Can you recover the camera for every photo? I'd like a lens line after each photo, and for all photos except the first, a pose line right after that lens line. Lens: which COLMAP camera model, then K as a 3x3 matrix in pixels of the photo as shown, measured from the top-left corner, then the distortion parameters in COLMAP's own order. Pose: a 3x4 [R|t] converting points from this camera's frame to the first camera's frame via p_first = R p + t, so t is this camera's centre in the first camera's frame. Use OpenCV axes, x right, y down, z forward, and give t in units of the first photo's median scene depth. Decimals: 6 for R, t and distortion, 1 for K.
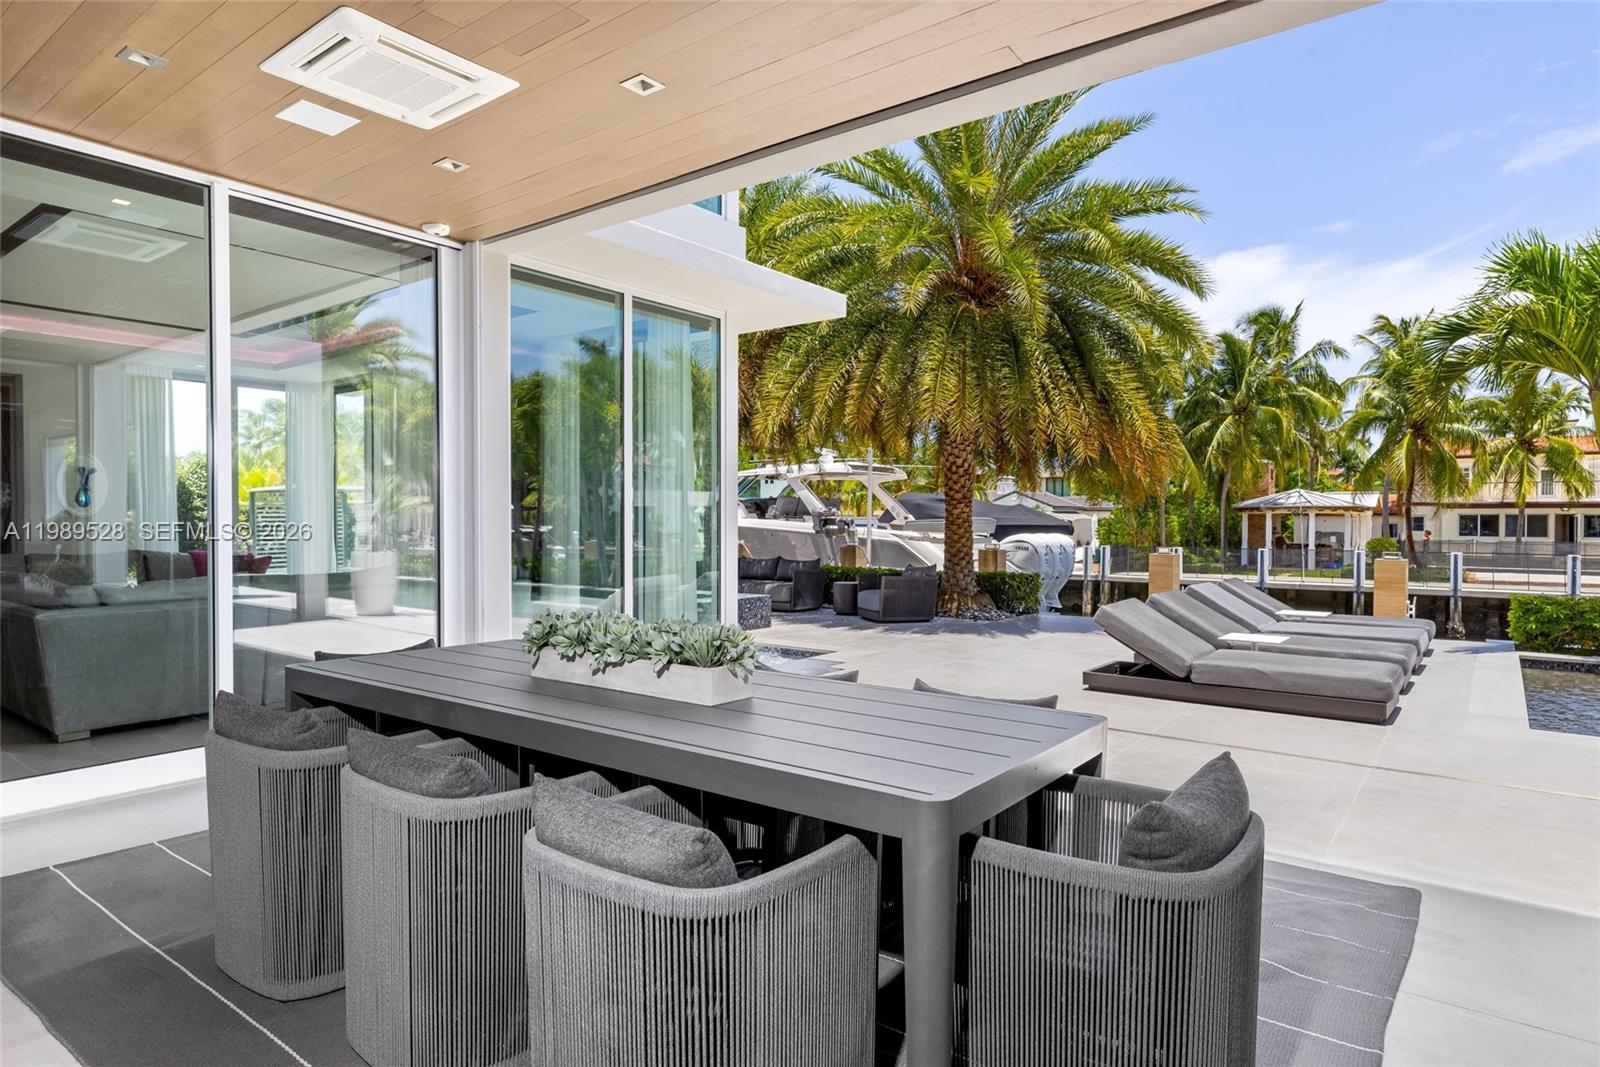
lens RADIAL K [[909.5, 0, 793.0], [0, 909.5, 526.2], [0, 0, 1]] dist [0.011348, -0.000186]
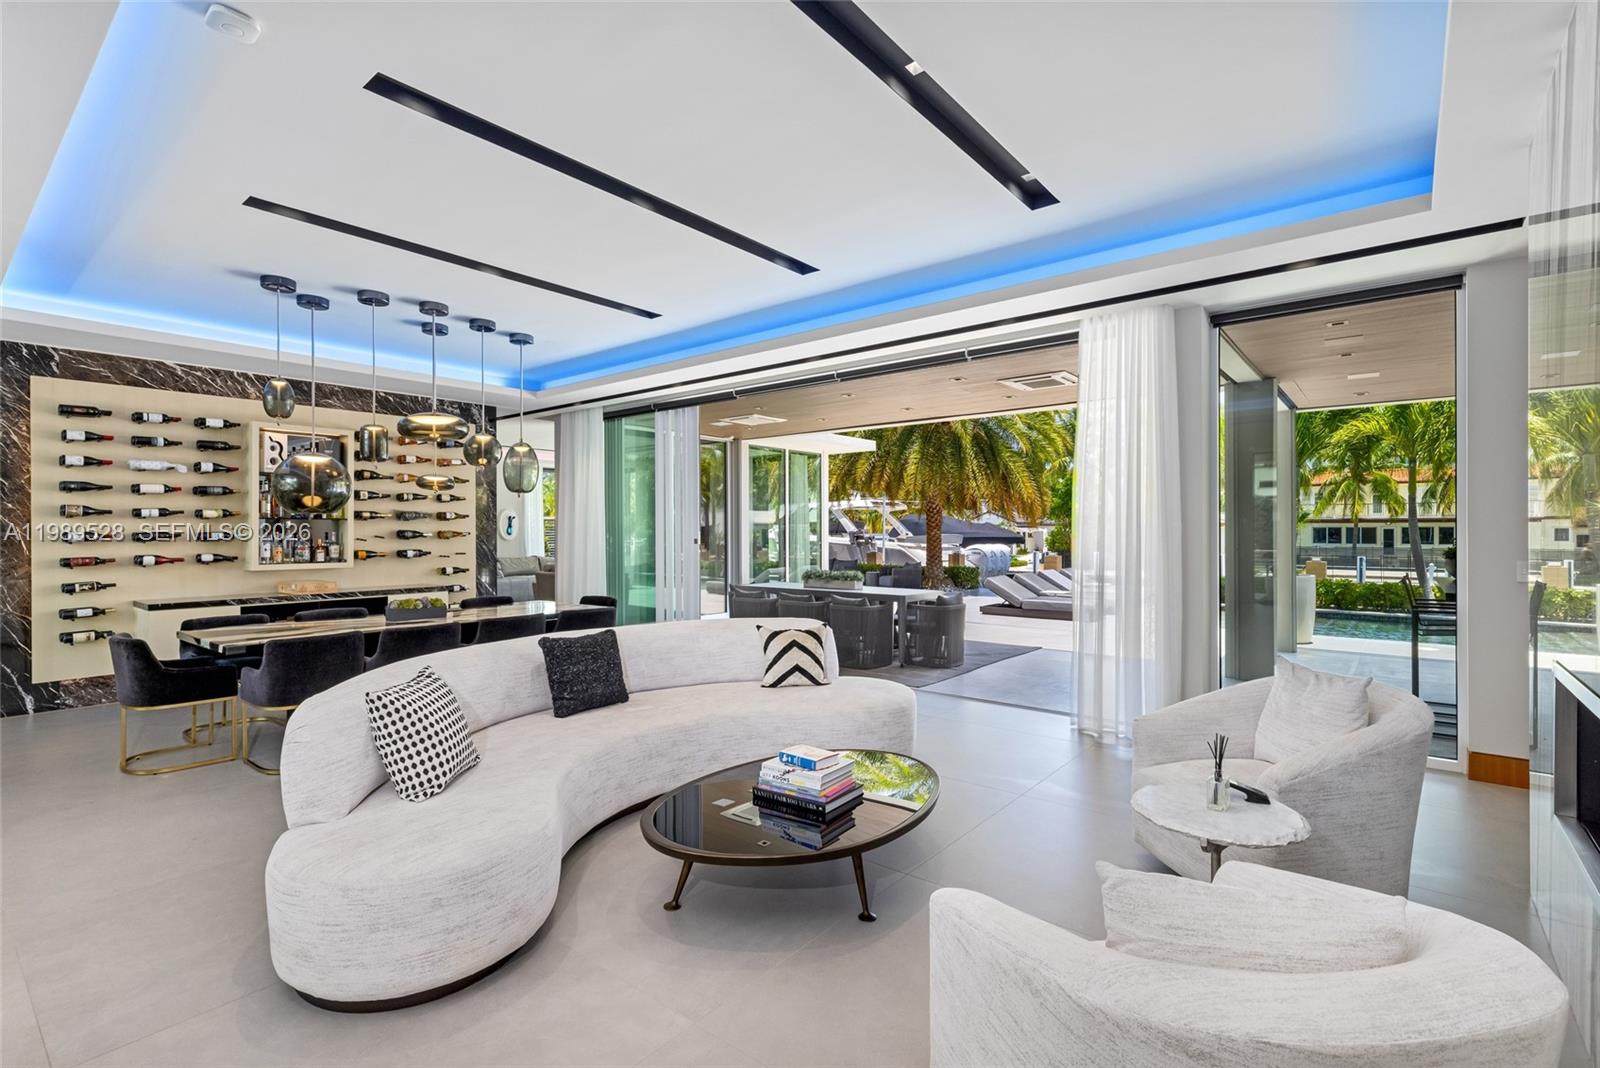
lens RADIAL K [[733.5, 0, 793.2], [0, 733.5, 529.4], [0, 0, 1]] dist [0.008046, 0.002389]
pose [[0.999424, -0.004039, -0.033706, -0.017069], [0.003759, 0.999958, -0.008388, -0.004233], [0.033739, 0.008256, 0.999397, -0.163708]]
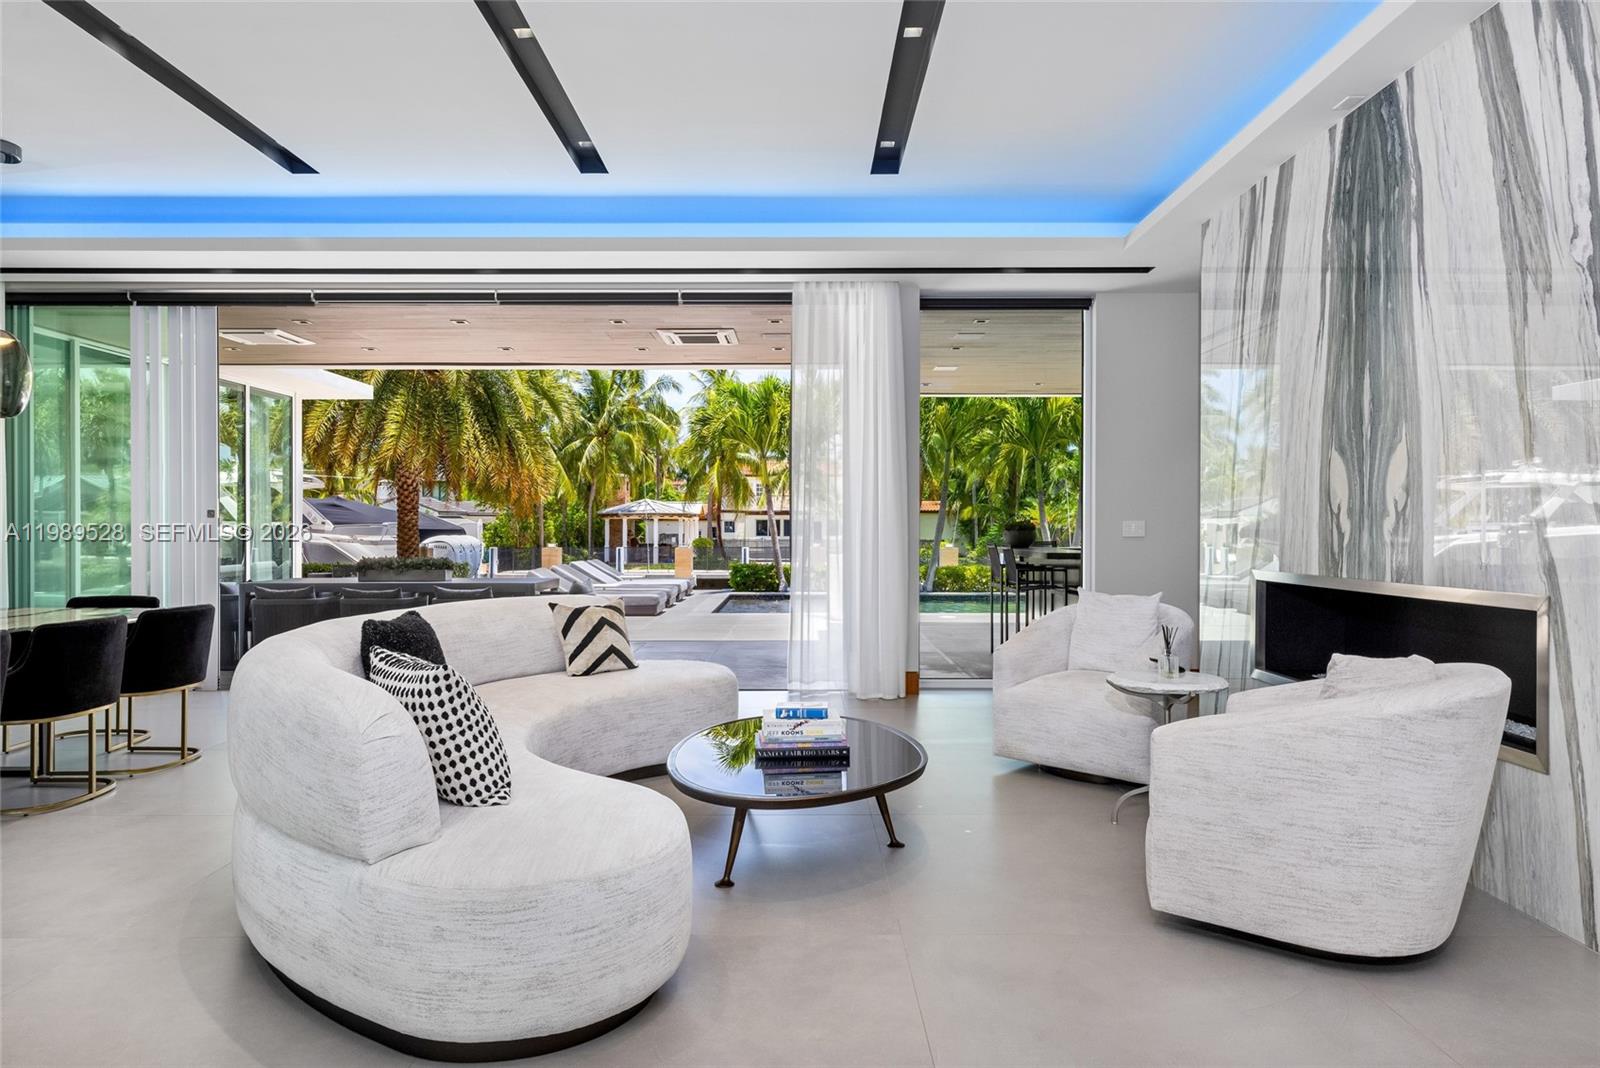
lens RADIAL K [[960.5, 0, 792.1], [0, 960.5, 528.6], [0, 0, 1]] dist [0.007888, 0.000895]
pose [[0.797548, -0.004095, 0.603242, -0.076563], [0.005355, 0.999986, -0.000291, 0.000819], [-0.603232, 0.003462, 0.797558, -0.162752]]
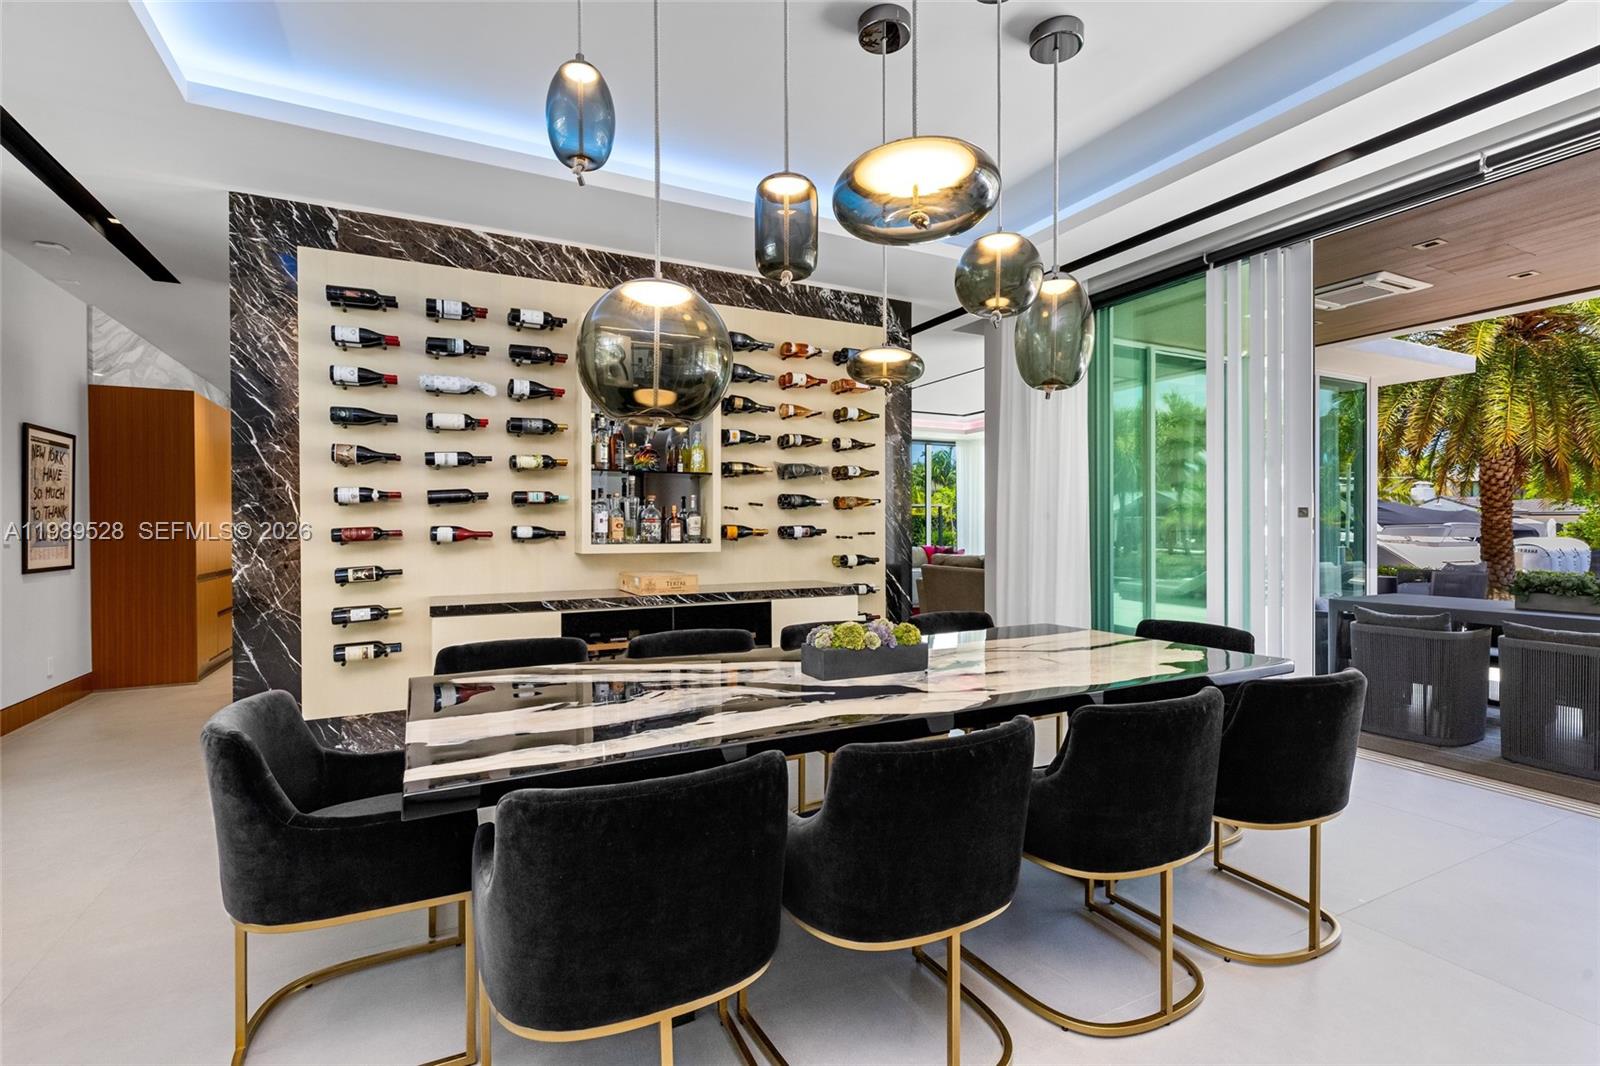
lens RADIAL K [[733.5, 0, 800.7], [0, 733.5, 525.7], [0, 0, 1]] dist [0.008046, 0.002389]
pose [[0.904403, -0.003428, -0.426666, -0.074861], [0.000373, 0.999974, -0.007243, 0.000123], [0.426680, 0.006392, 0.904380, -0.078938]]
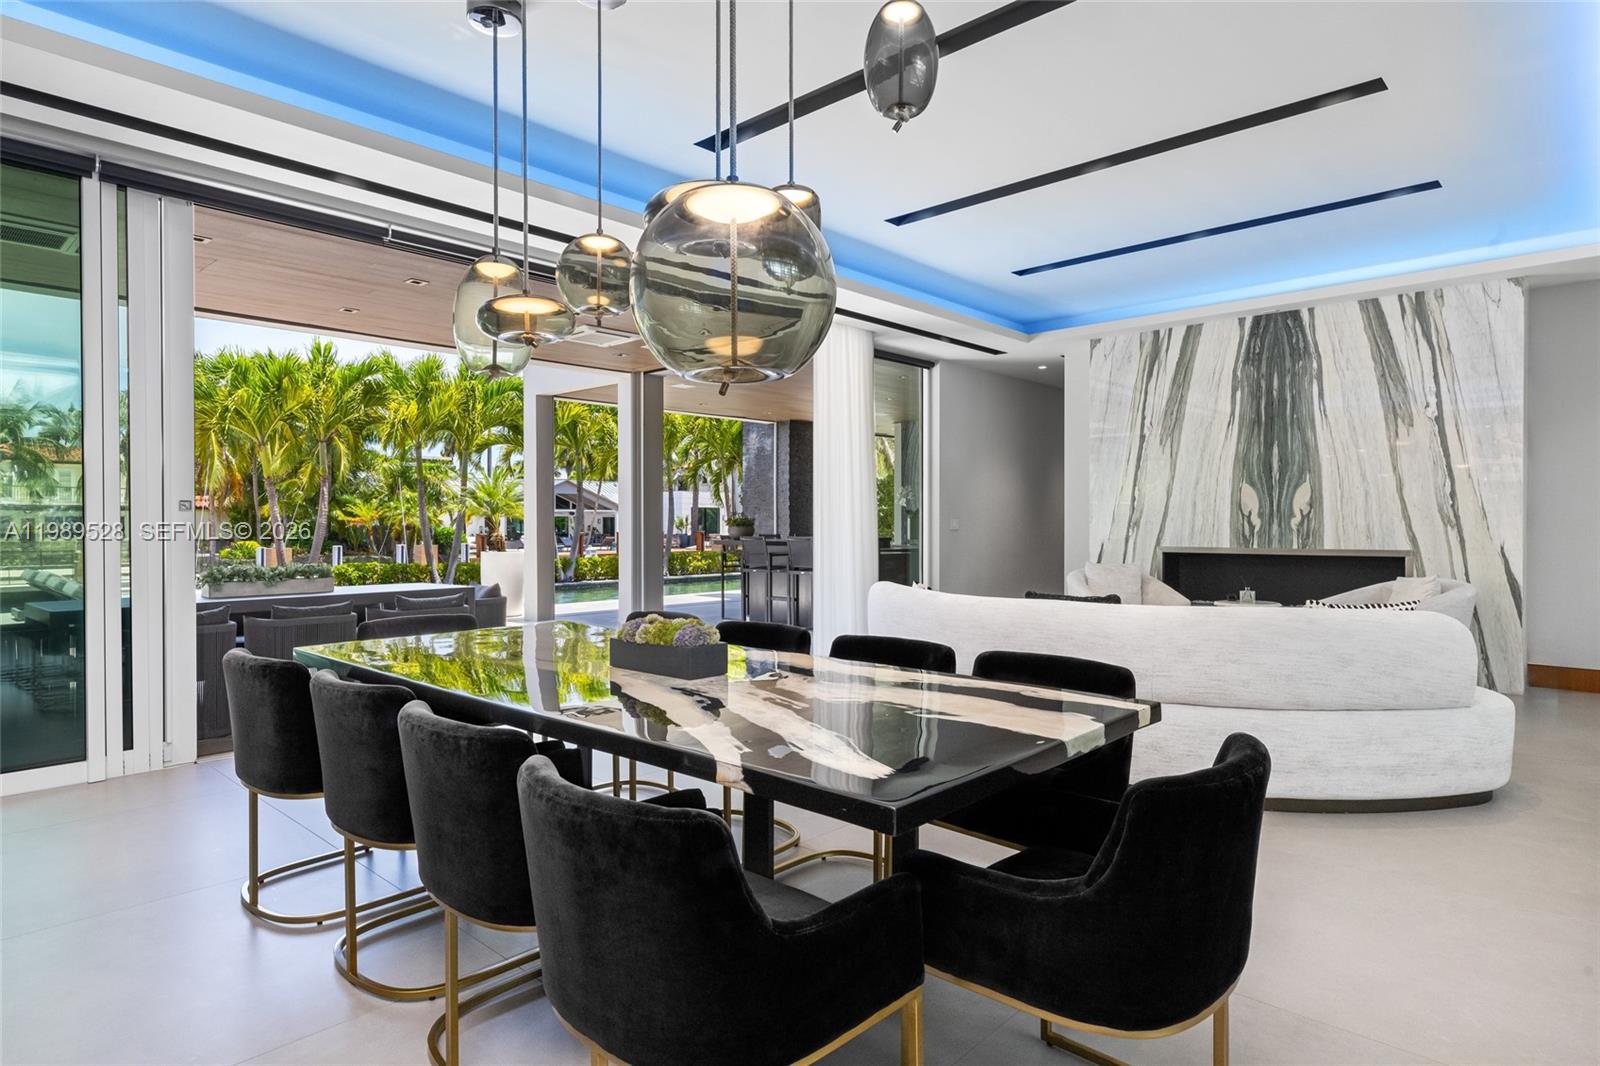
lens RADIAL K [[909.5, 0, 799.6], [0, 909.5, 531.1], [0, 0, 1]] dist [0.011348, -0.000186]
pose [[0.096154, -0.013137, 0.995280, -0.170851], [0.008678, 0.999886, 0.012360, -0.000458], [-0.995329, 0.007448, 0.096257, -0.037064]]
